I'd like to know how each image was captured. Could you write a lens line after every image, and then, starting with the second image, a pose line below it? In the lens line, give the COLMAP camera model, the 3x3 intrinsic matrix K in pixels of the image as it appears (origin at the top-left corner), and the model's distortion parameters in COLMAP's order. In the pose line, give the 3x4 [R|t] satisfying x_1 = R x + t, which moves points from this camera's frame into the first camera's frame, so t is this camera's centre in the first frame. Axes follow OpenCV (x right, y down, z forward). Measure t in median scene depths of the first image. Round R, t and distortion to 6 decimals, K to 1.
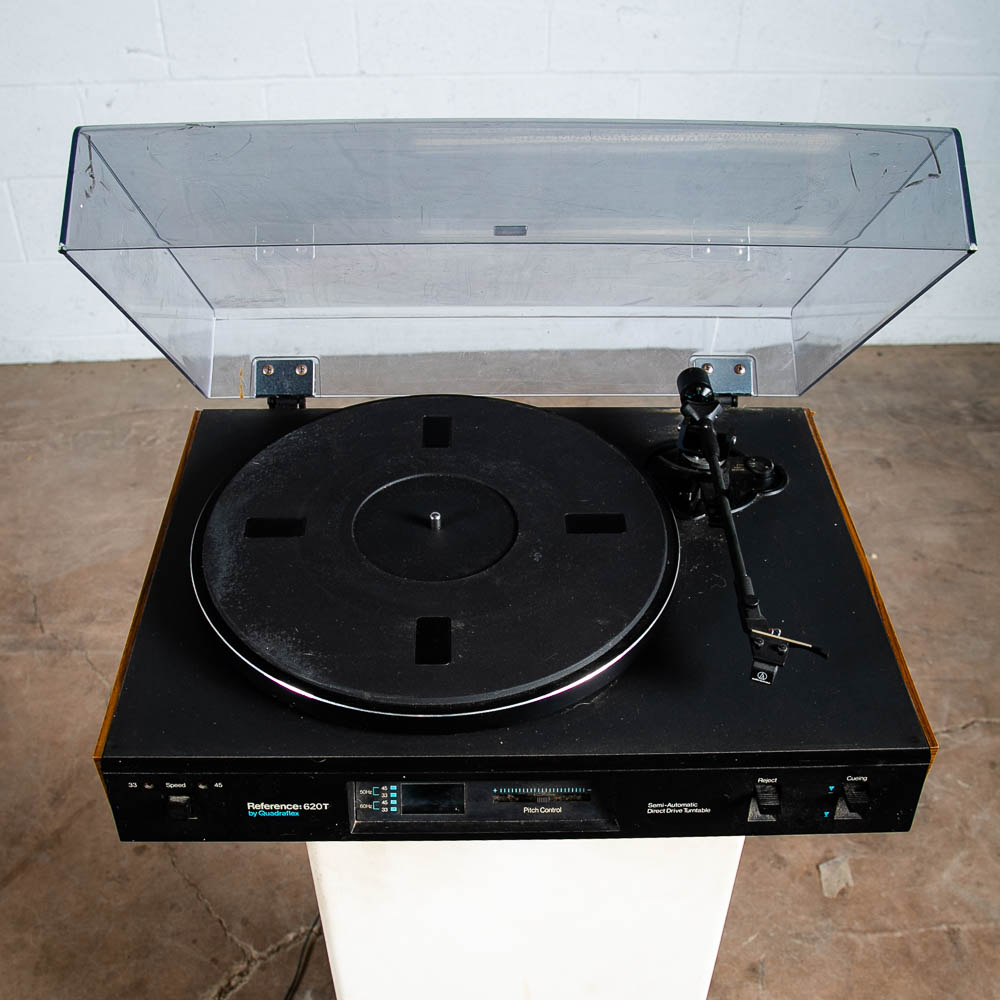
lens RADIAL K [[1110.1, 0, 500.0], [0, 1110.1, 500.0], [0, 0, 1]] dist [-0.134767, 0.167208]
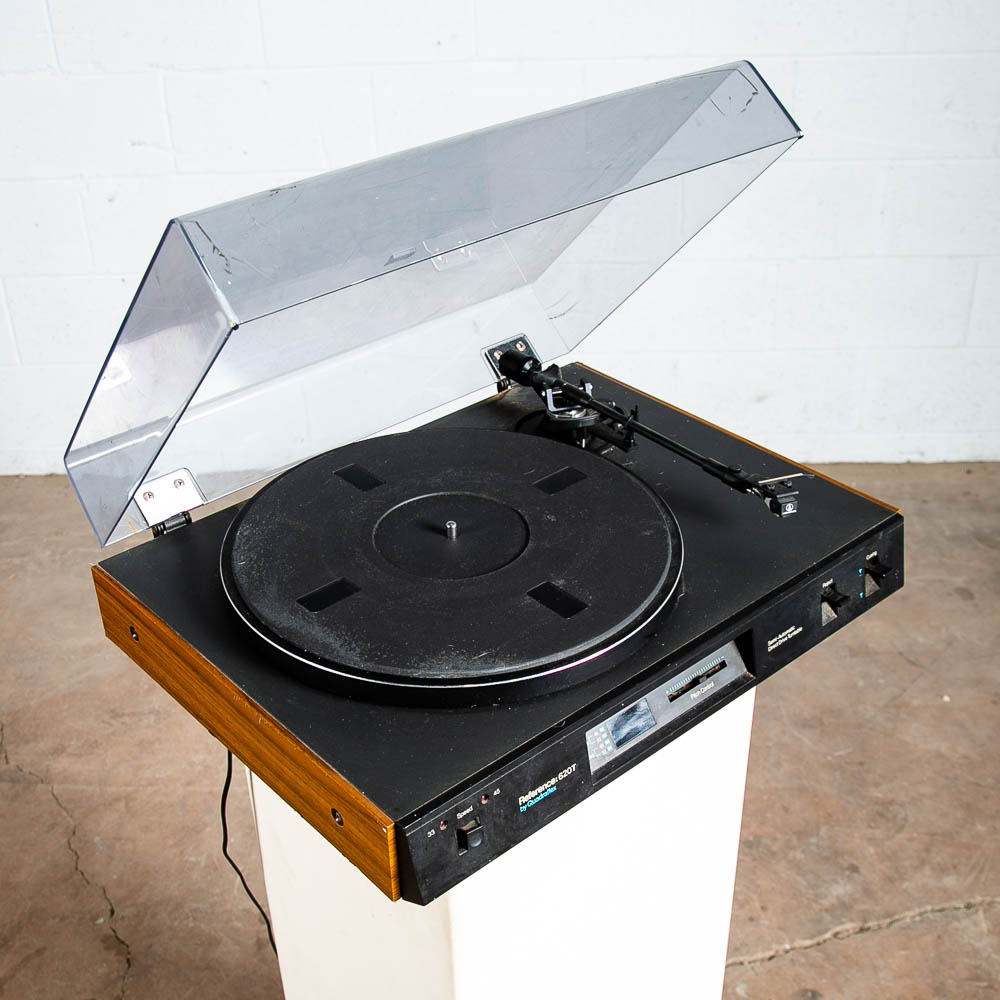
lens RADIAL K [[1373.2, 0, 496.7], [0, 1373.2, 531.9], [0, 0, 1]] dist [-0.049262, -0.003670]
pose [[0.760217, -0.367981, 0.535407, -0.833573], [0.420744, 0.906811, 0.025835, 0.006613], [-0.495020, 0.205629, 0.844199, -0.129570]]
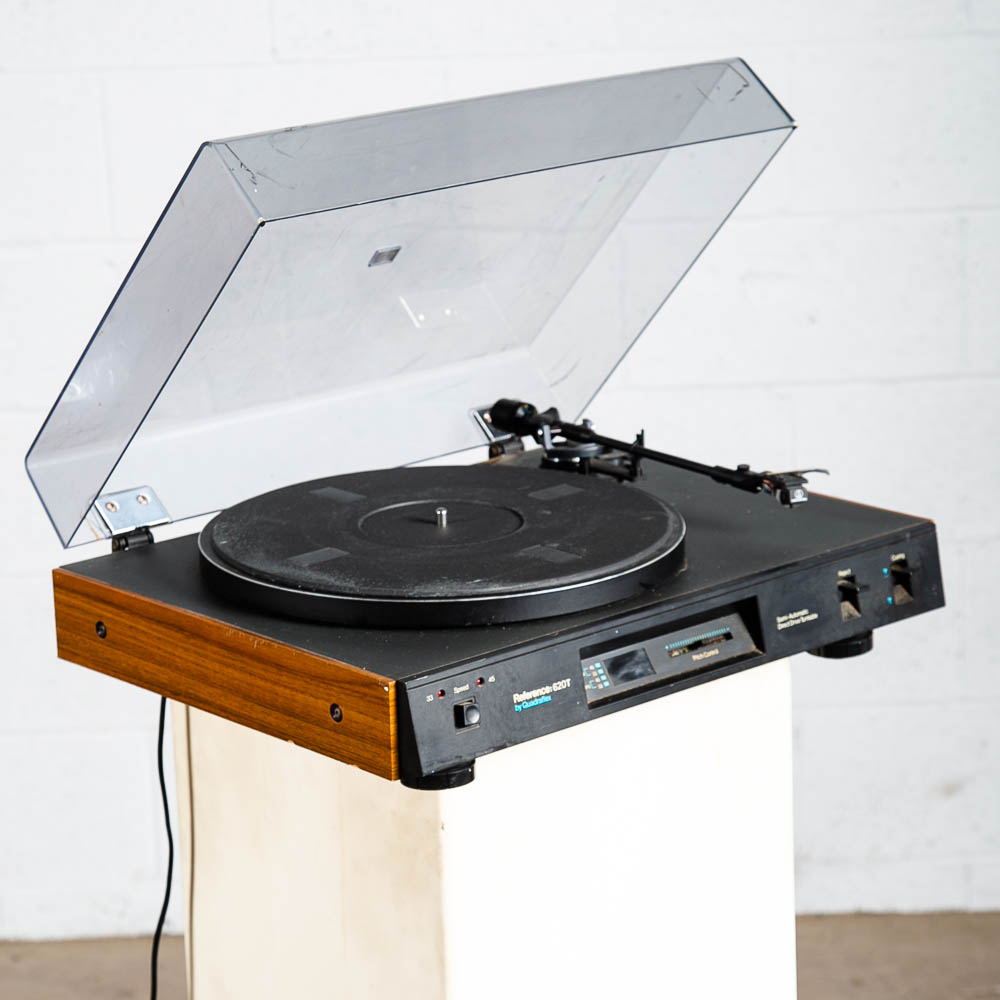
lens RADIAL K [[3264.3, 0, 500.0], [0, 3264.3, 500.0], [0, 0, 1]] dist [0.422148, -0.417633]
pose [[0.754743, -0.197813, 0.625486, -2.144880], [0.433226, 0.866267, -0.248791, 0.879839], [-0.492624, 0.458750, 0.739507, -1.391762]]
